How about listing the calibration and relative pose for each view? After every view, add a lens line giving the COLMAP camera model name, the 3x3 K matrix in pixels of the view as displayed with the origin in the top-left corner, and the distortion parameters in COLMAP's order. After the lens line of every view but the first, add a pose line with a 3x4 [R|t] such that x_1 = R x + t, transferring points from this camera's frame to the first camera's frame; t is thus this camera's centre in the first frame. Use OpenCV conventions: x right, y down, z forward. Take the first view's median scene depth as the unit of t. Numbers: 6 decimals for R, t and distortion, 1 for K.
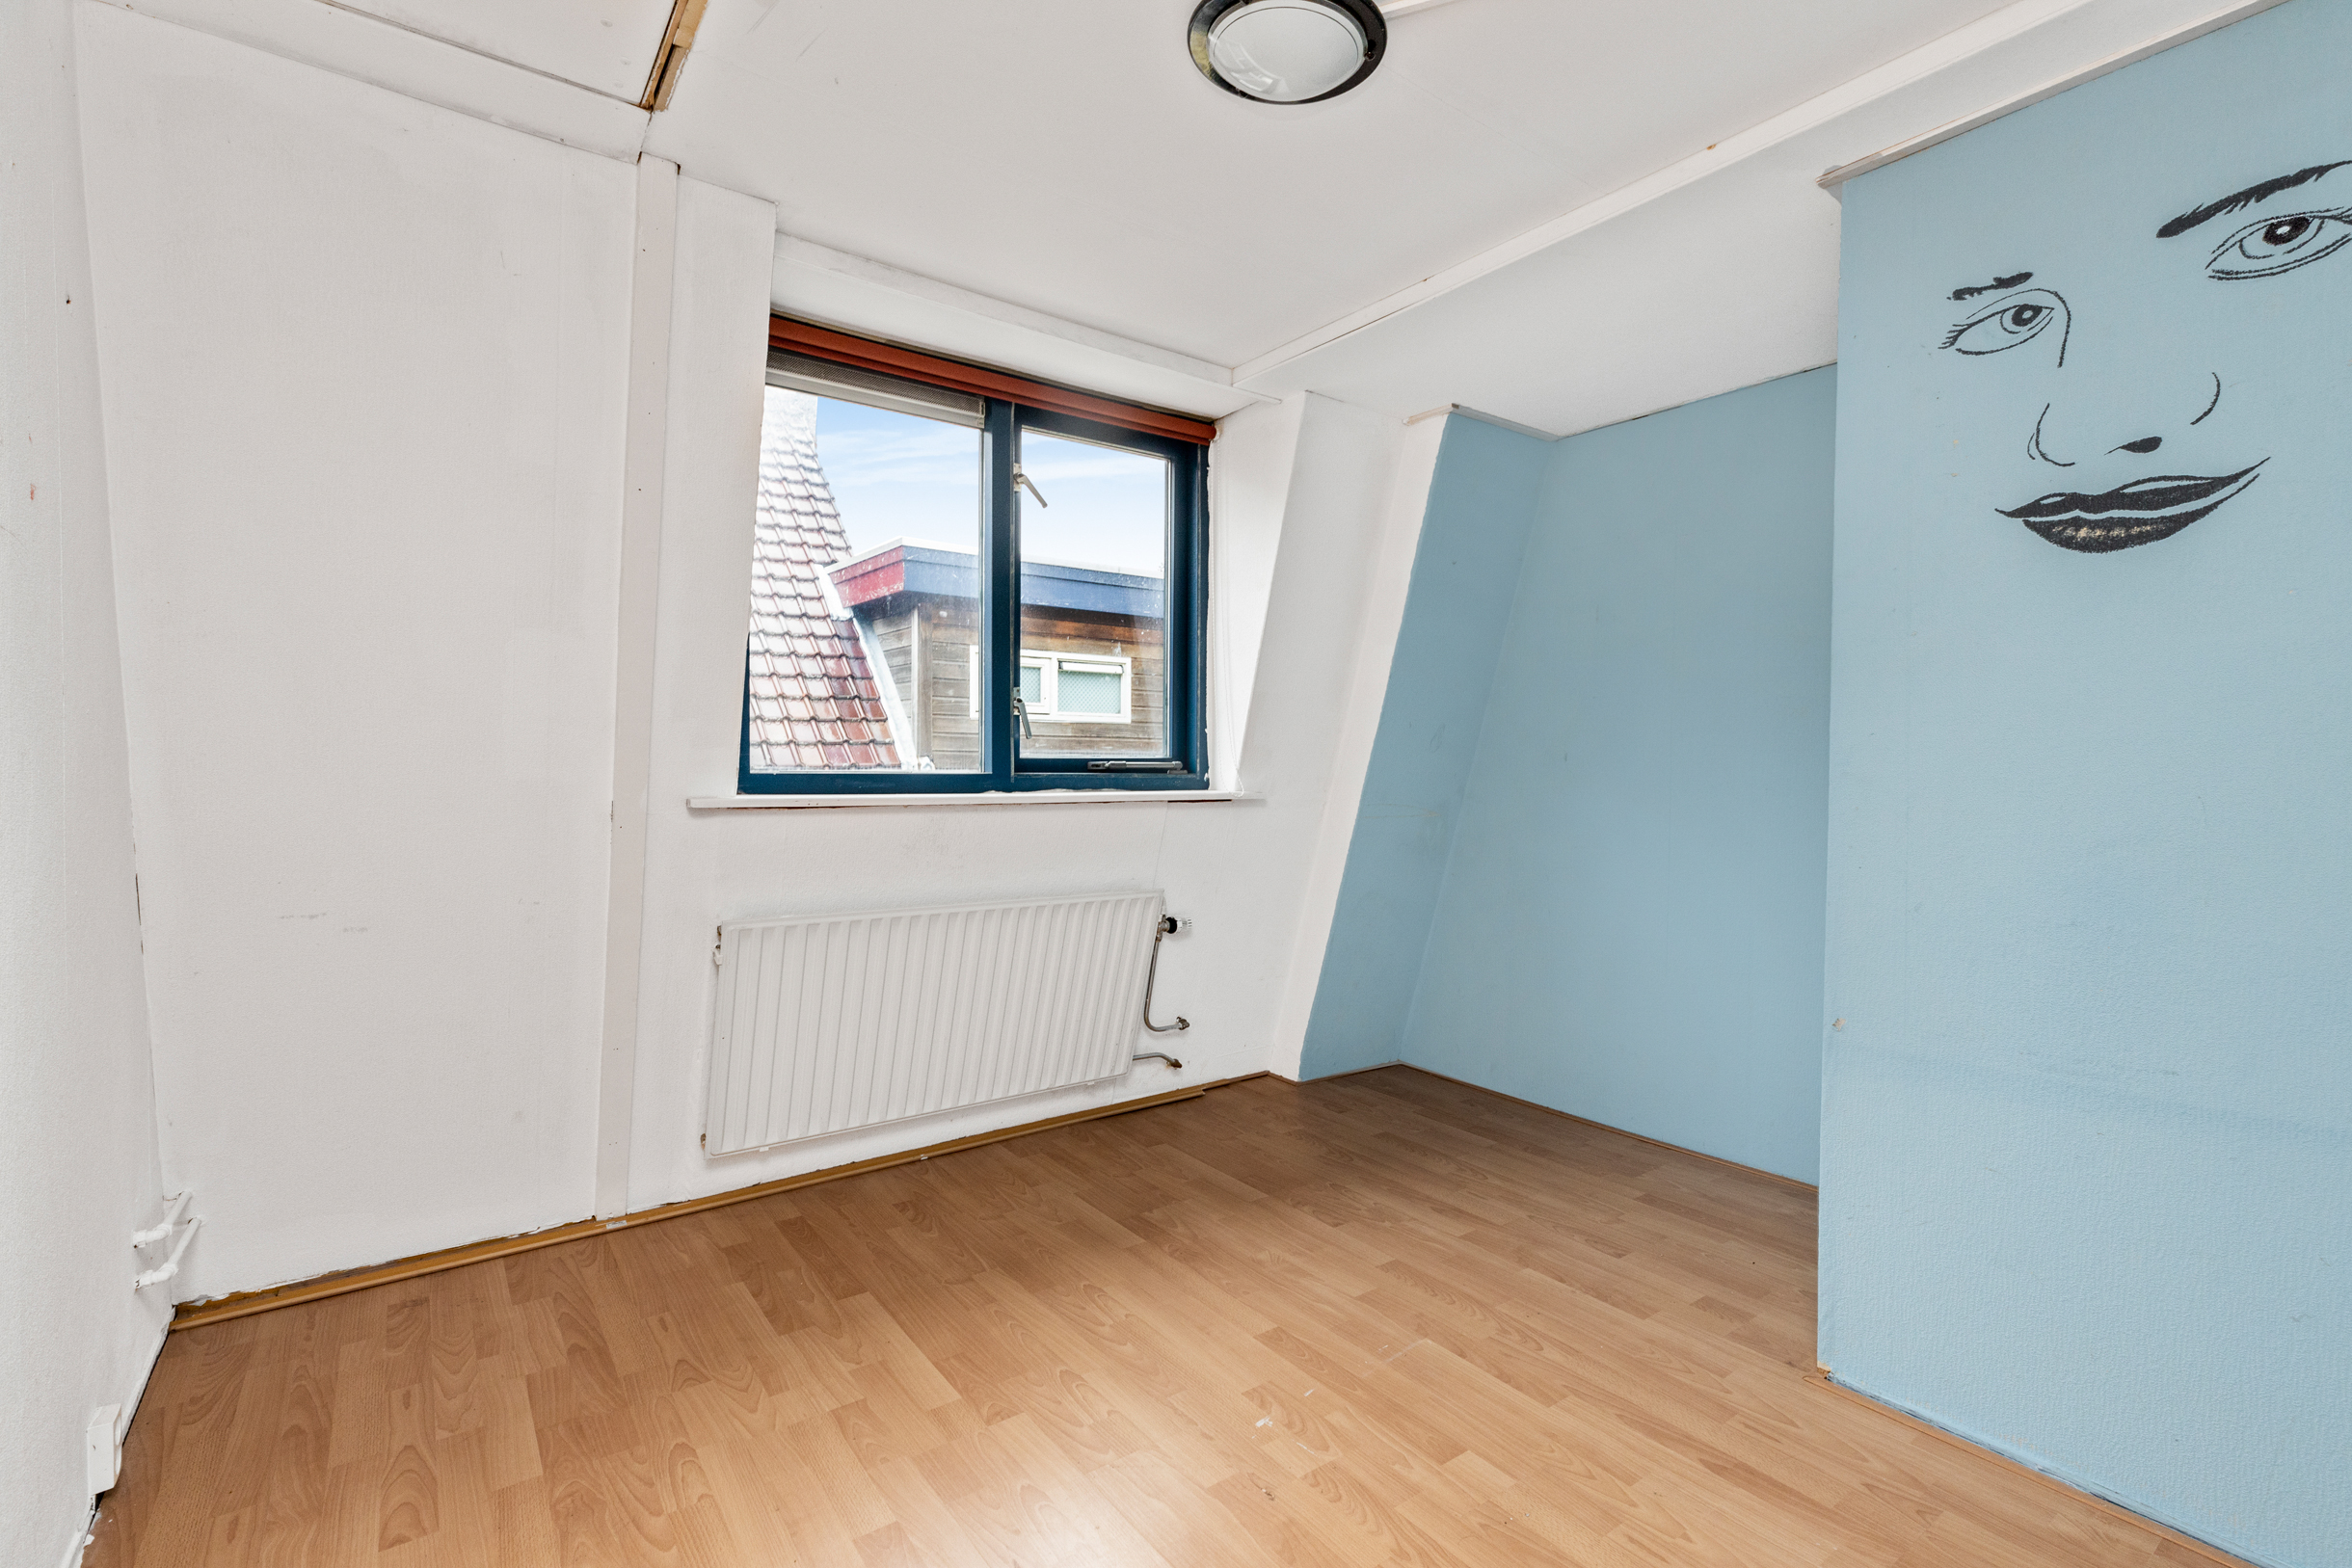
lens RADIAL K [[1069.4, 0, 1174.9], [0, 1069.4, 784.2], [0, 0, 1]] dist [0.003089, -0.000306]
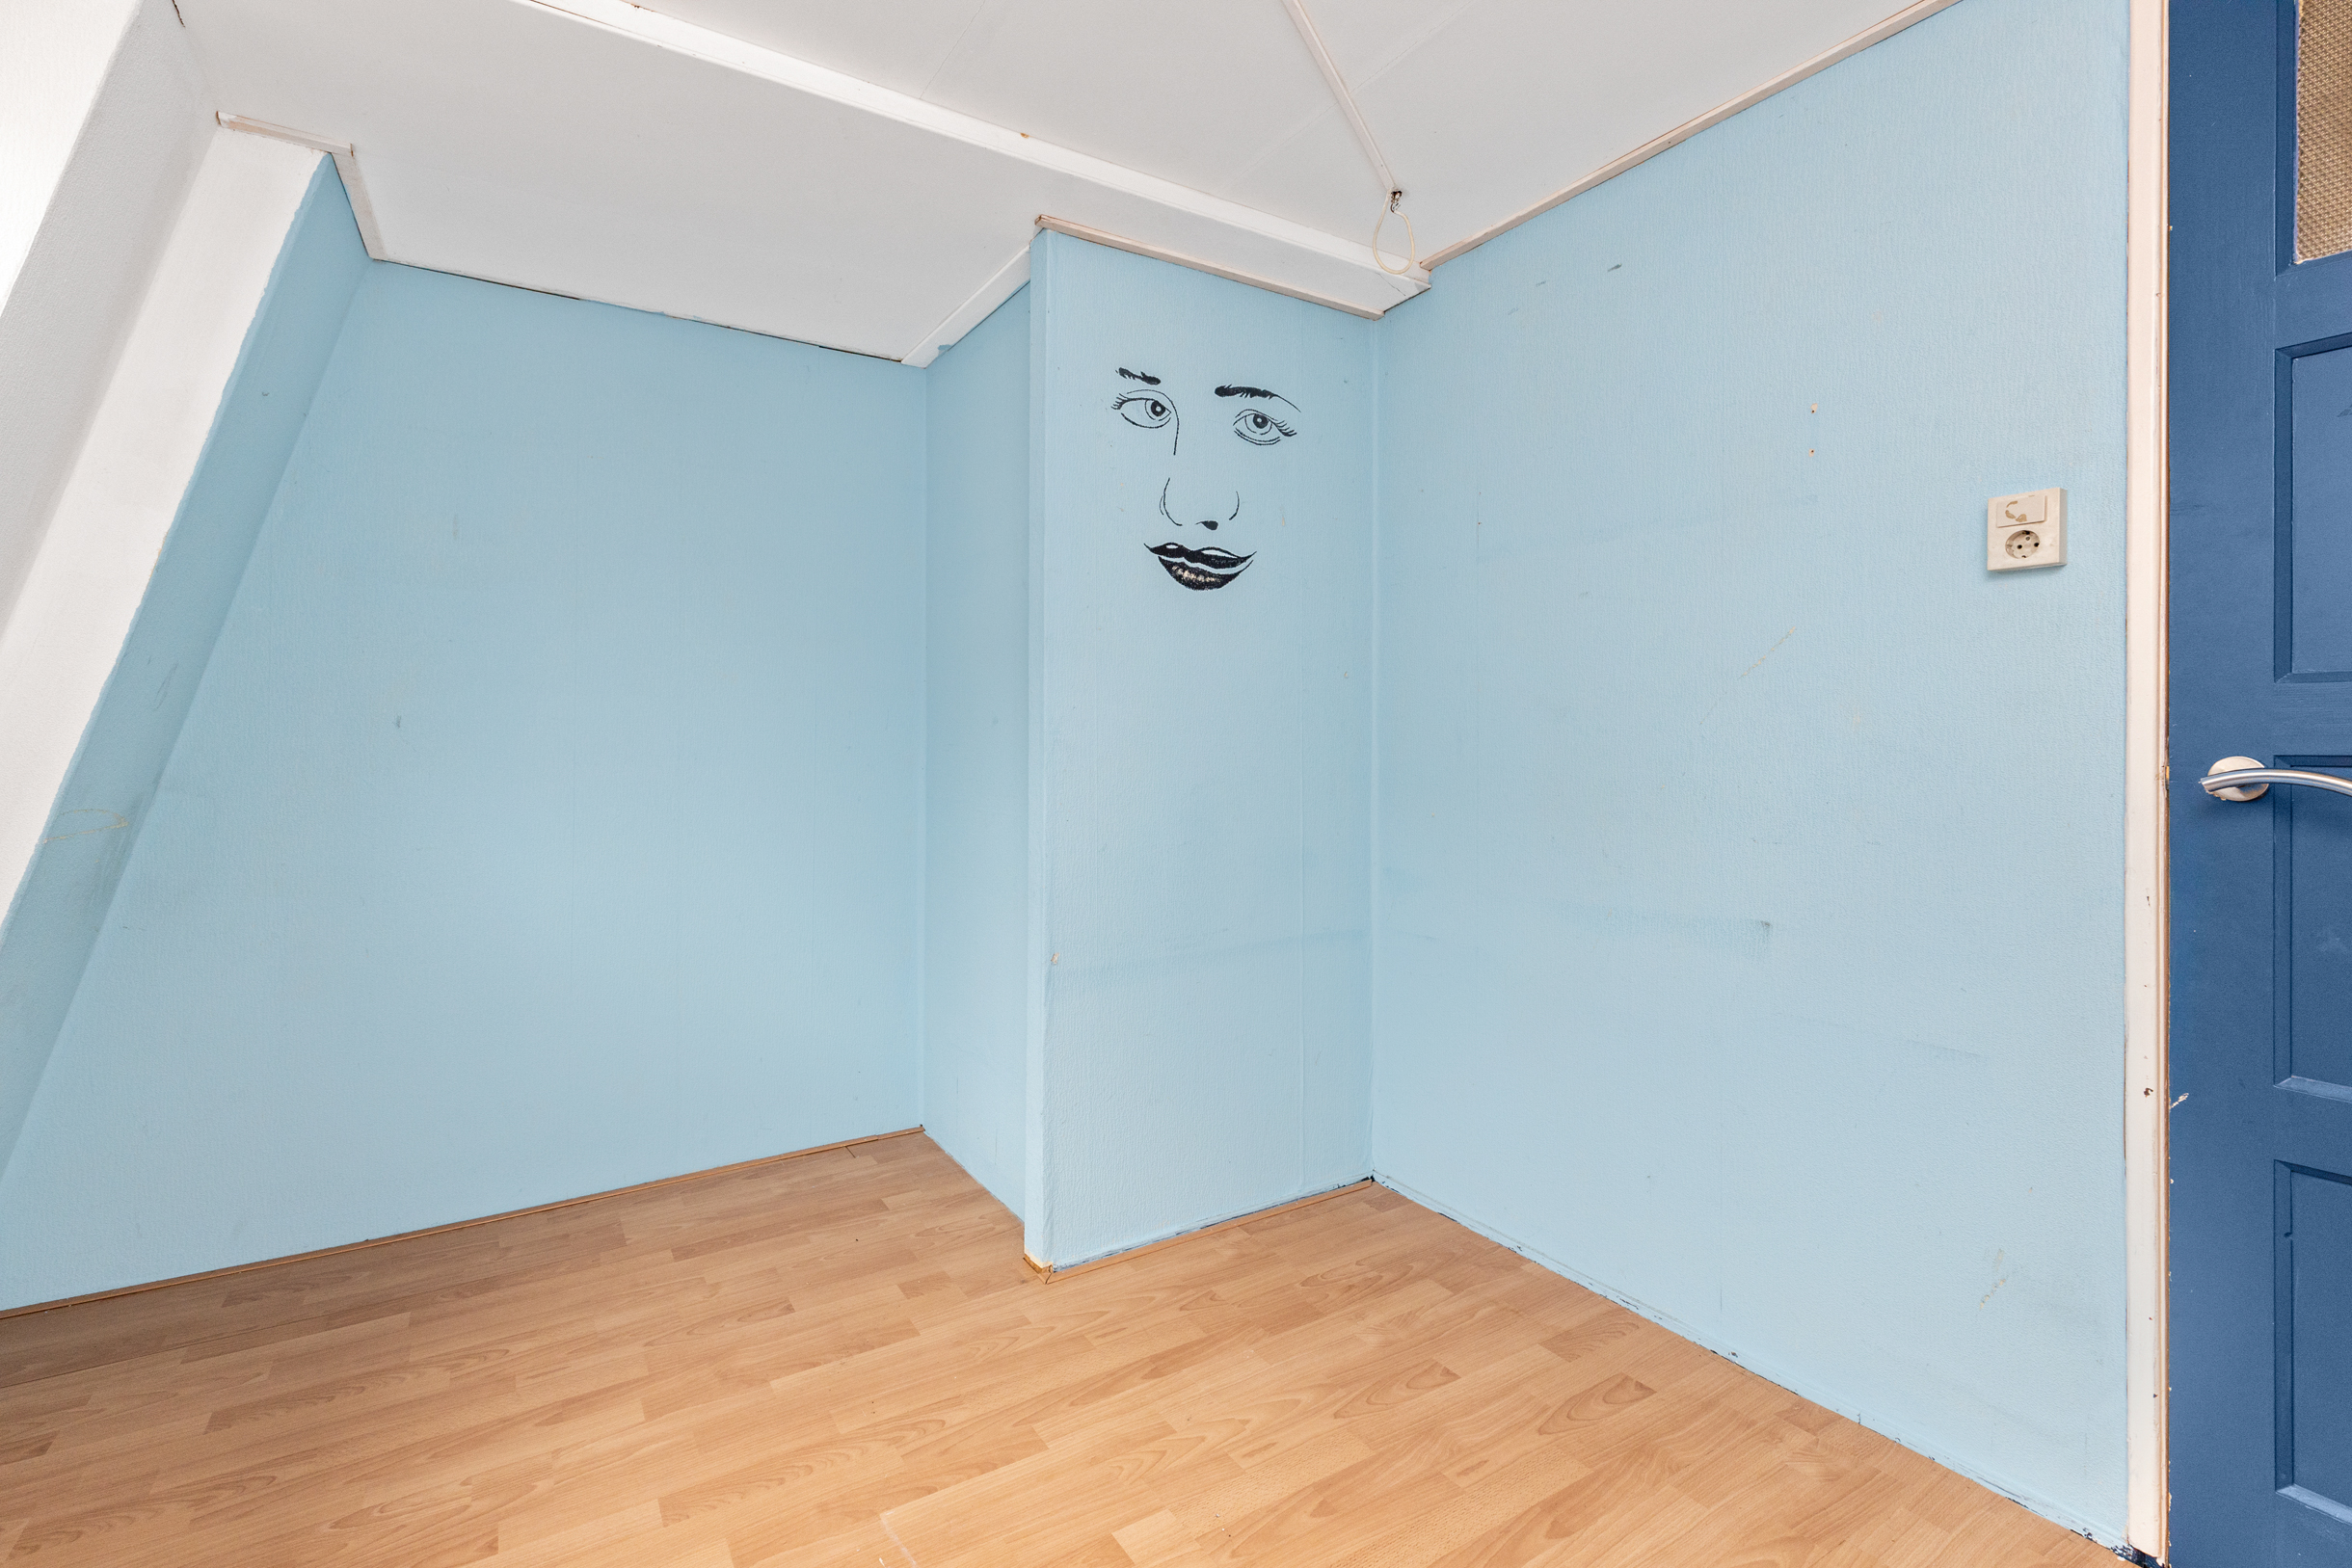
lens RADIAL K [[1069.4, 0, 1161.2], [0, 1069.4, 735.0], [0, 0, 1]] dist [0.003089, -0.000306]
pose [[0.066476, -0.004871, 0.997776, -0.525335], [0.017174, 0.999846, 0.003737, -0.018866], [-0.997640, 0.016888, 0.066549, 0.812900]]
